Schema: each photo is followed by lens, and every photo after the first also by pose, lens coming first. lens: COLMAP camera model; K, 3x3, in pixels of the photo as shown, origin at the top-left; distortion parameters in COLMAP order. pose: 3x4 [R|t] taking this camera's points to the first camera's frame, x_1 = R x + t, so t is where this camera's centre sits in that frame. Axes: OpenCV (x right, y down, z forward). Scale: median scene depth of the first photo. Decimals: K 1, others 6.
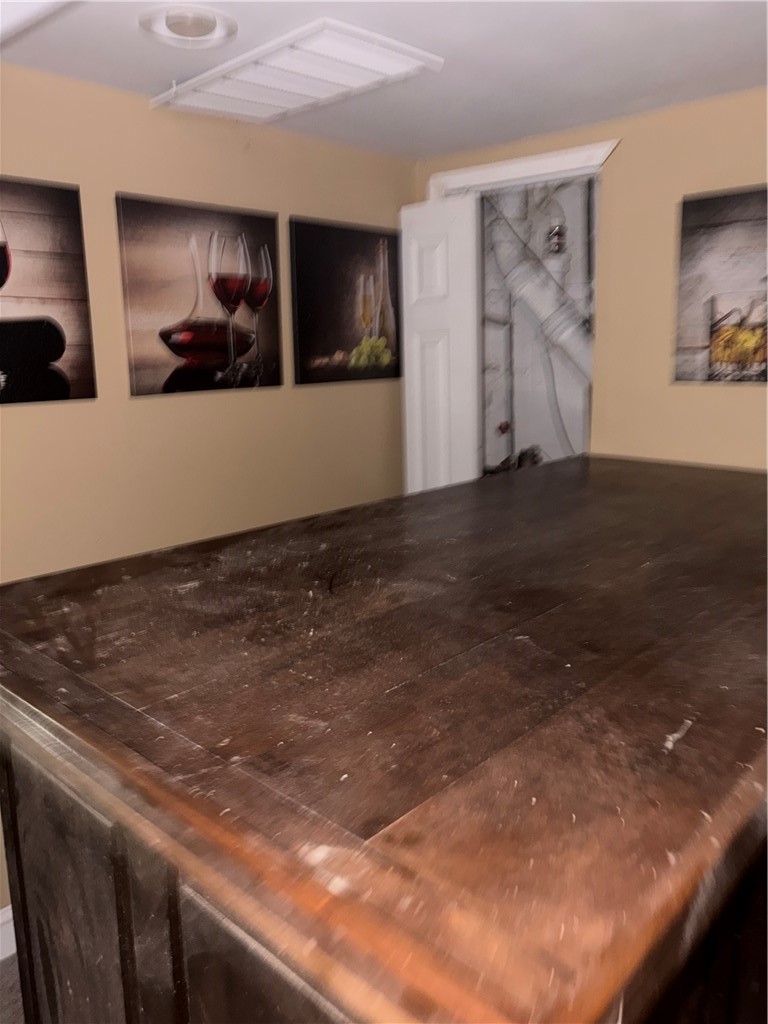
lens RADIAL K [[779.4, 0, 387.3], [0, 779.4, 504.7], [0, 0, 1]] dist [0.028082, 0.000296]
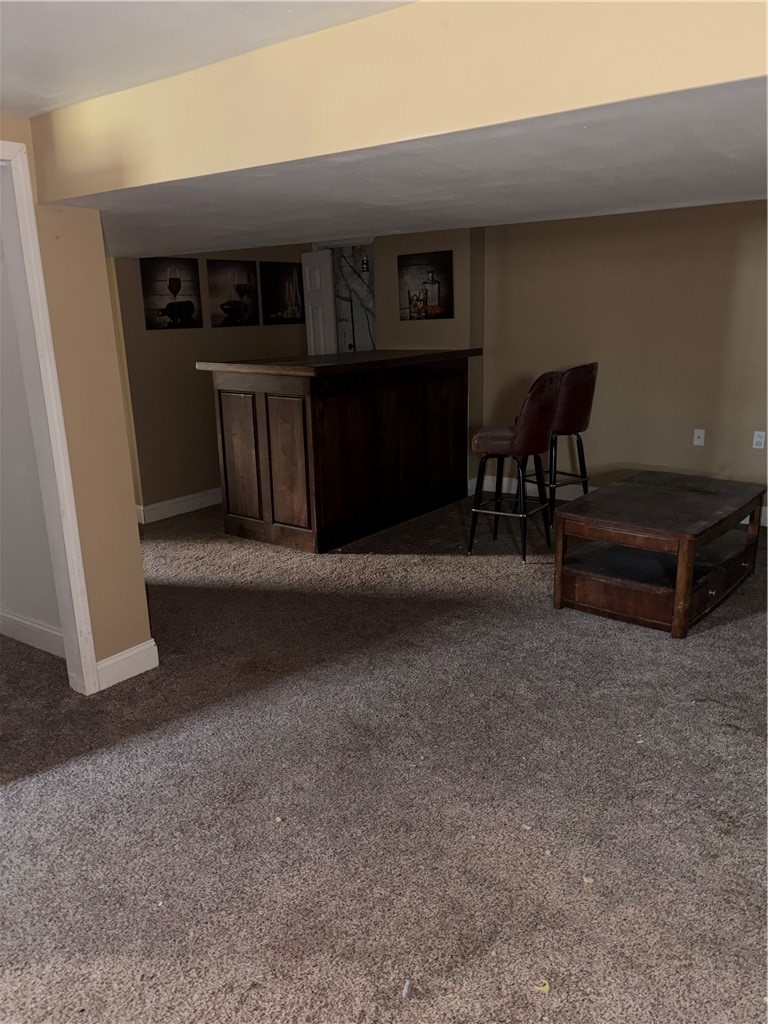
lens RADIAL K [[779.4, 0, 378.1], [0, 779.4, 519.3], [0, 0, 1]] dist [0.028082, 0.000296]
pose [[0.995602, -0.041113, 0.084175, 0.018531], [0.037203, 0.998178, 0.047502, 0.429300], [-0.085975, -0.044161, 0.995318, -1.855450]]
